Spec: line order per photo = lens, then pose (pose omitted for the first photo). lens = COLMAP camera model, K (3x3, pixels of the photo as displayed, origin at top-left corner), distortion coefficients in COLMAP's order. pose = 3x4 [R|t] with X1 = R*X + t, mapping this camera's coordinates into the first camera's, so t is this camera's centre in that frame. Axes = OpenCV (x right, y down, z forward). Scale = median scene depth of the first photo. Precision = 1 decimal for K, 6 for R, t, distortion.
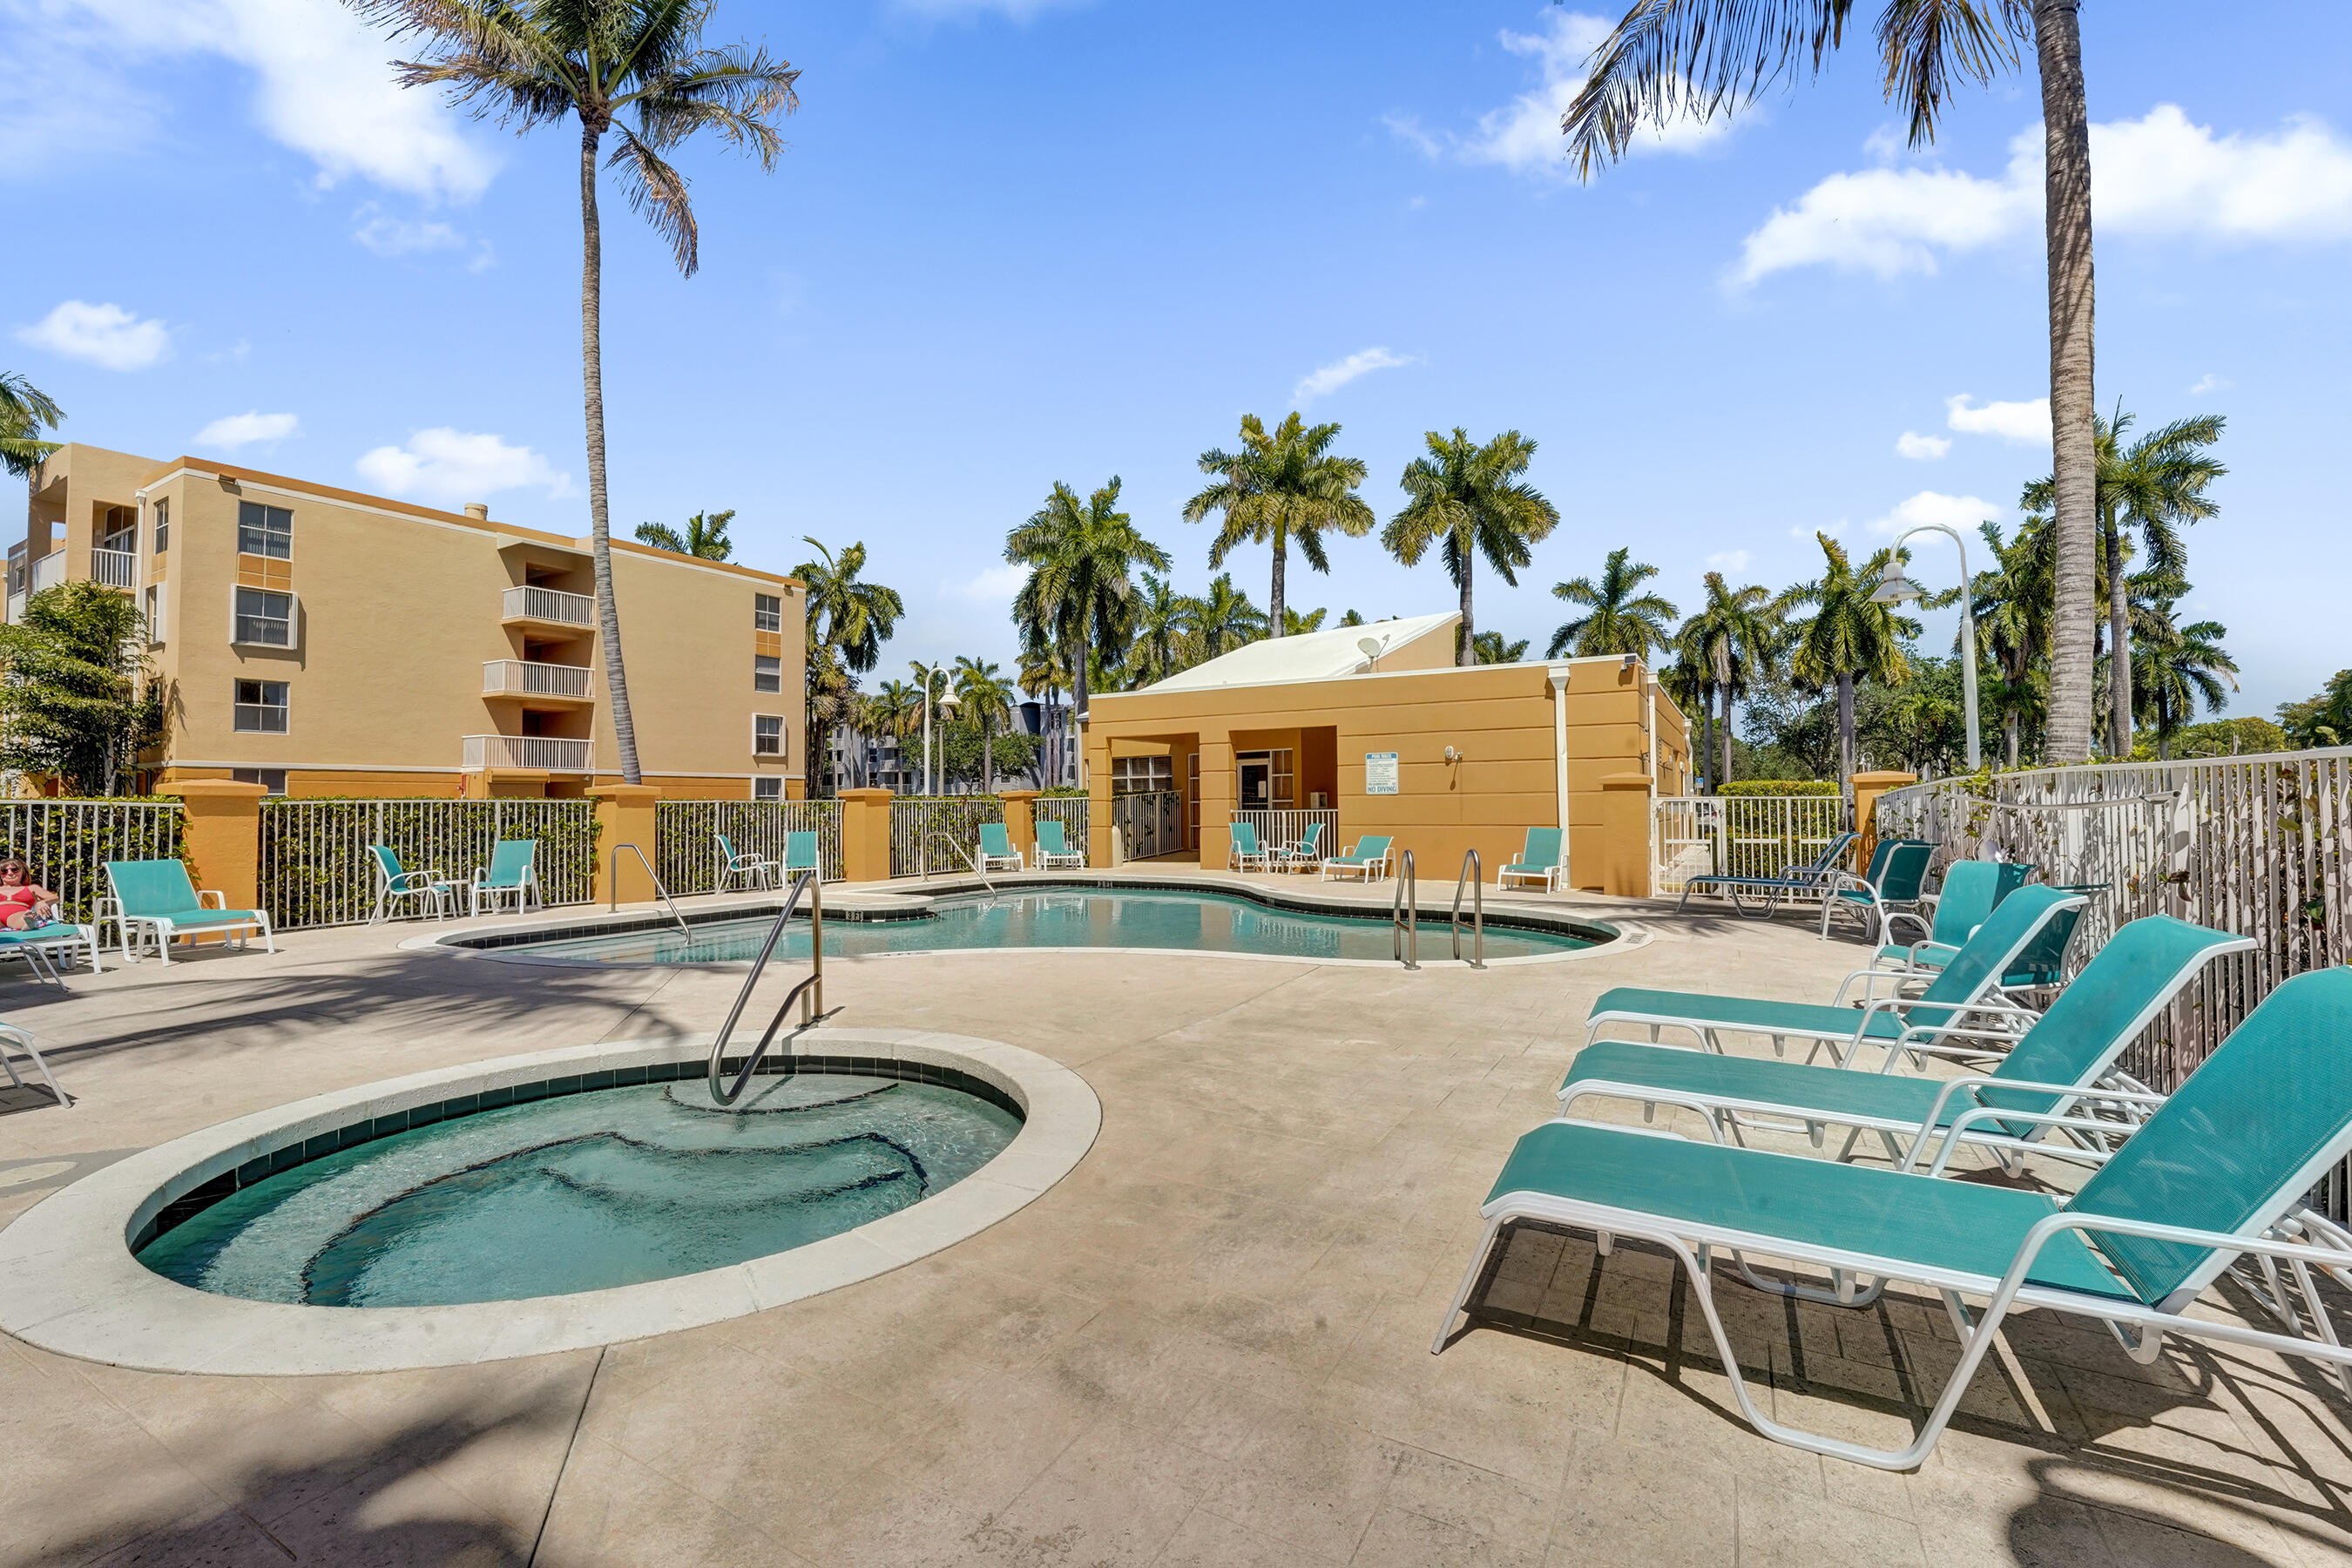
lens RADIAL K [[984.2, 0, 1166.3], [0, 984.2, 782.8], [0, 0, 1]] dist [-0.024206, -0.000172]
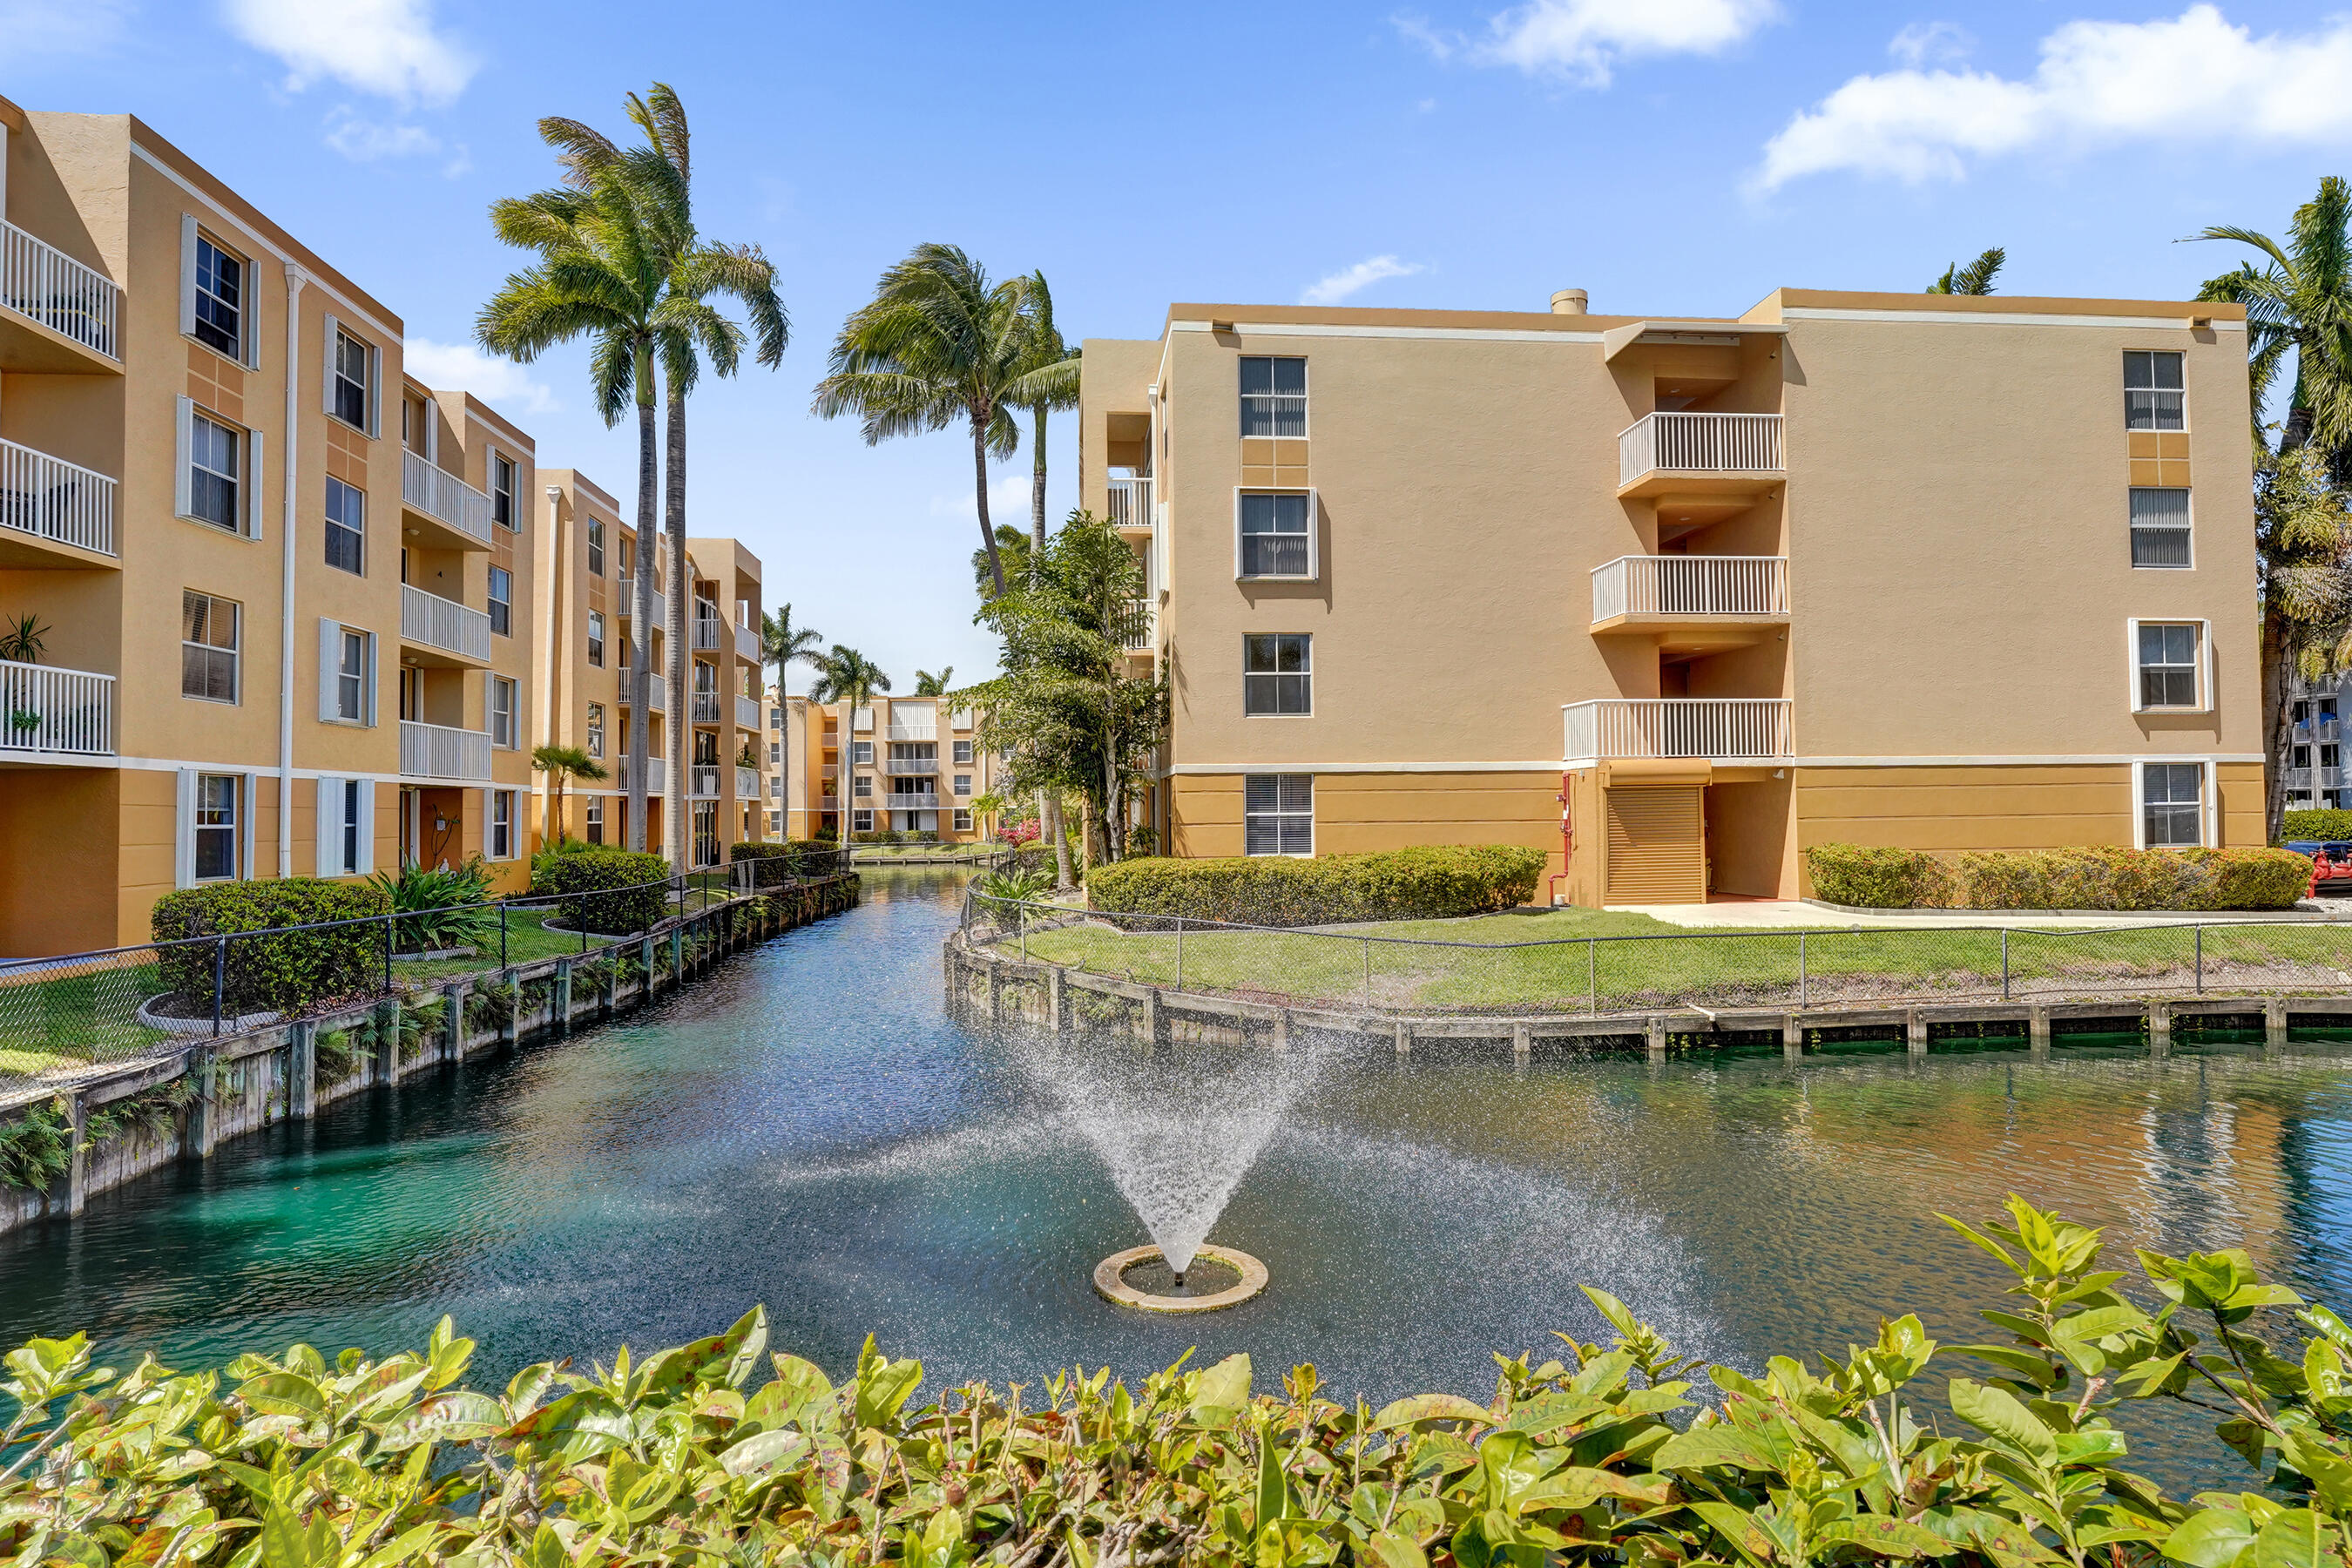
lens RADIAL K [[1155.6, 0, 1168.2], [0, 1155.6, 781.2], [0, 0, 1]] dist [-0.015025, -0.000709]
pose [[0.561452, -0.020672, -0.827251, -0.295701], [0.024791, 0.999659, -0.008154, -0.004465], [0.827138, -0.015931, 0.561774, 0.428190]]
